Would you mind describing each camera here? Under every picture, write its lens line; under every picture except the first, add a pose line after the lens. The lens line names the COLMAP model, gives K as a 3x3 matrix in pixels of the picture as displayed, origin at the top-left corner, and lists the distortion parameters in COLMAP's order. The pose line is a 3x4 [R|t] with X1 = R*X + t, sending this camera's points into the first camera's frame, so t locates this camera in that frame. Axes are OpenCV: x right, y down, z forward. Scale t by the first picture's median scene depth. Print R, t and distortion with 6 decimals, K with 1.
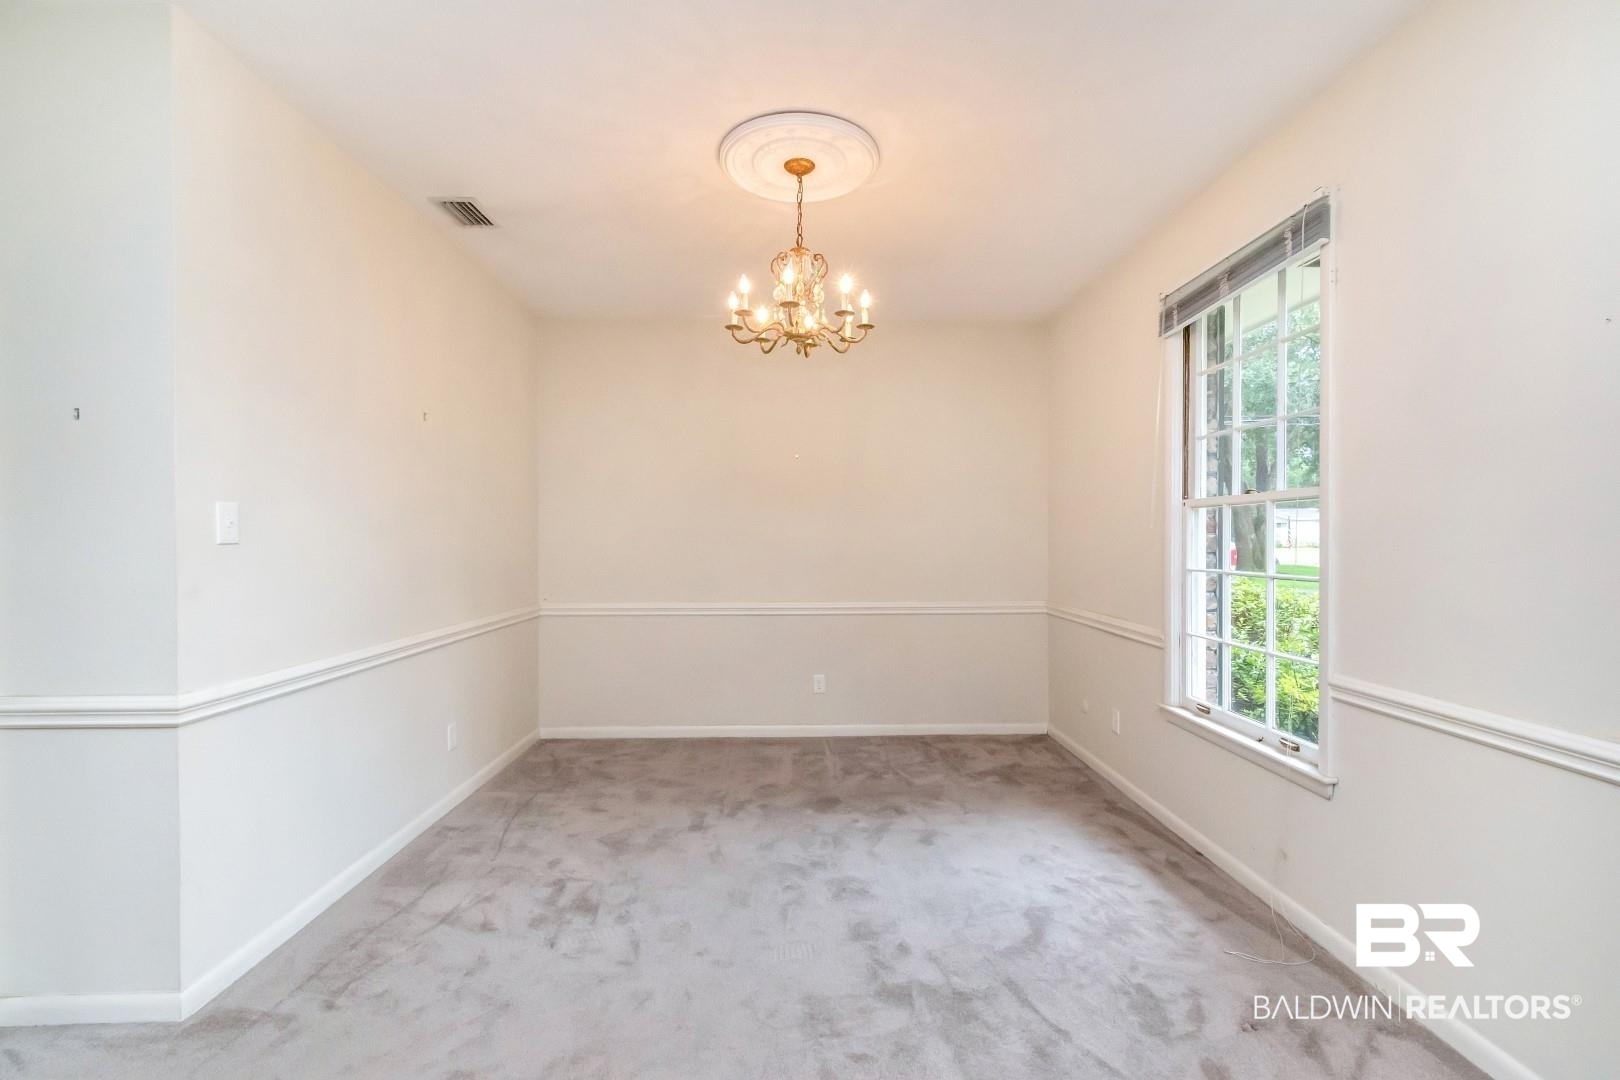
lens RADIAL K [[730.1, 0, 808.4], [0, 730.1, 549.4], [0, 0, 1]] dist [0.008312, 0.000170]
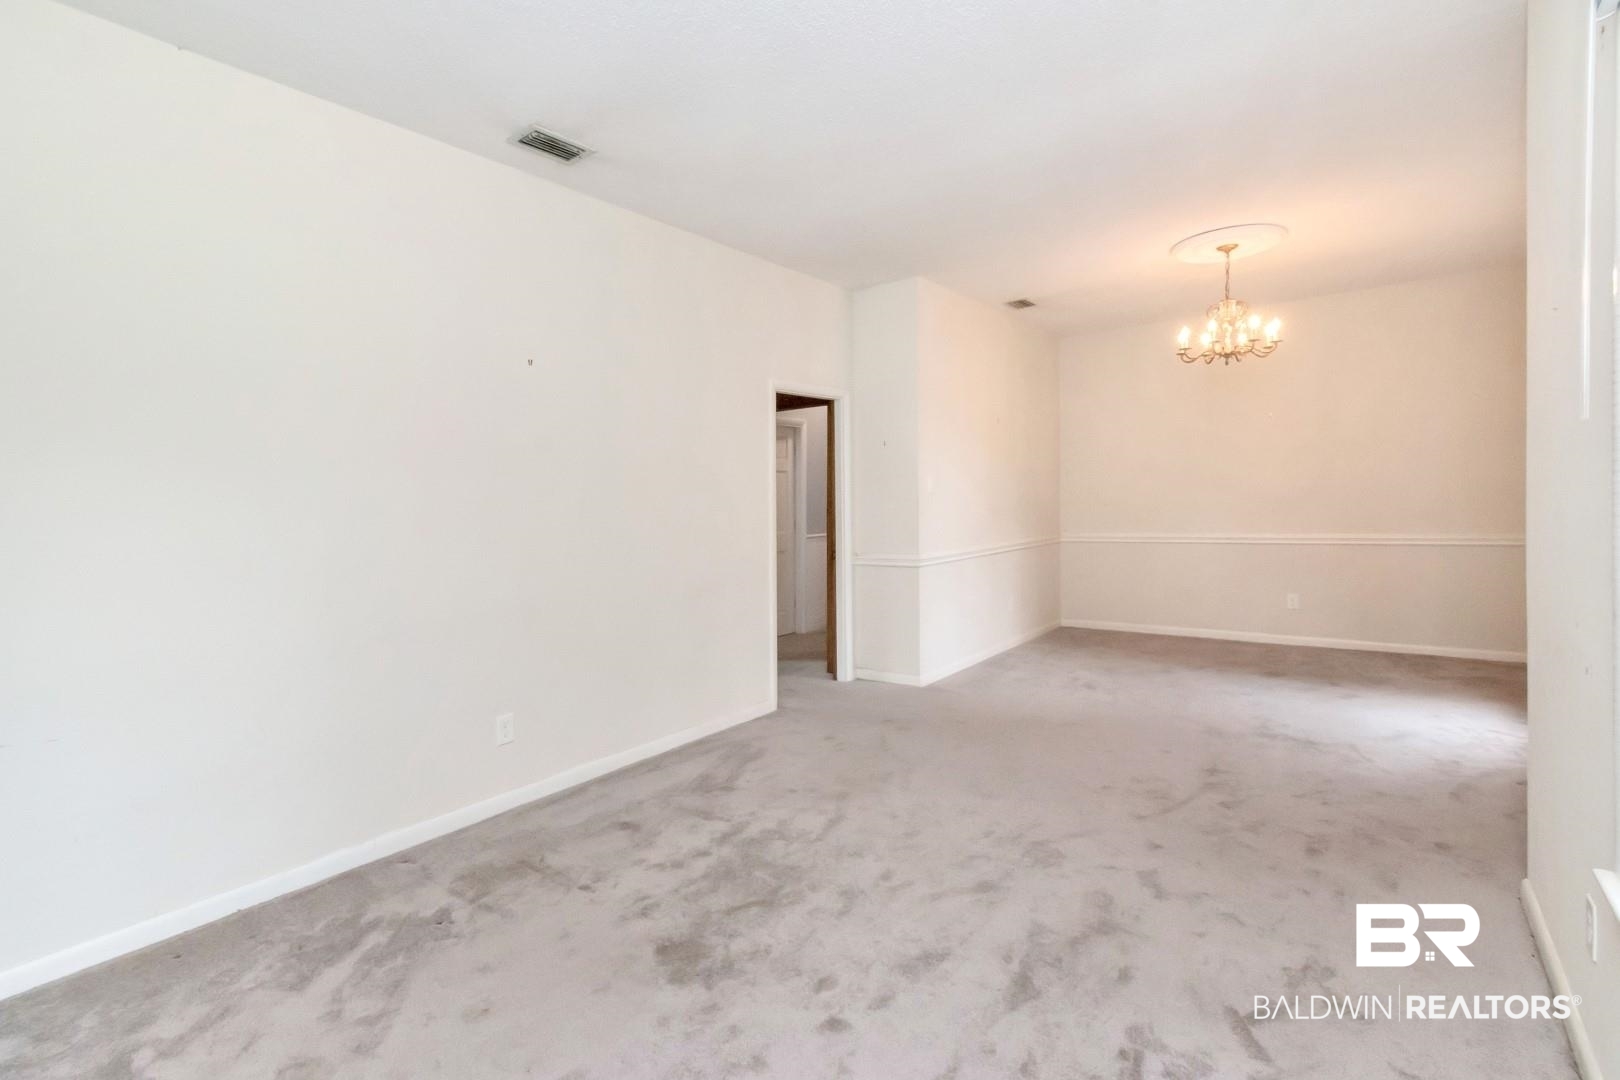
lens RADIAL K [[730.1, 0, 807.5], [0, 730.1, 538.1], [0, 0, 1]] dist [0.008312, 0.000170]
pose [[0.777318, 0.013327, -0.628966, 0.252767], [0.019824, 0.998760, 0.045661, 0.013847], [0.628795, -0.047962, 0.776090, -0.729545]]
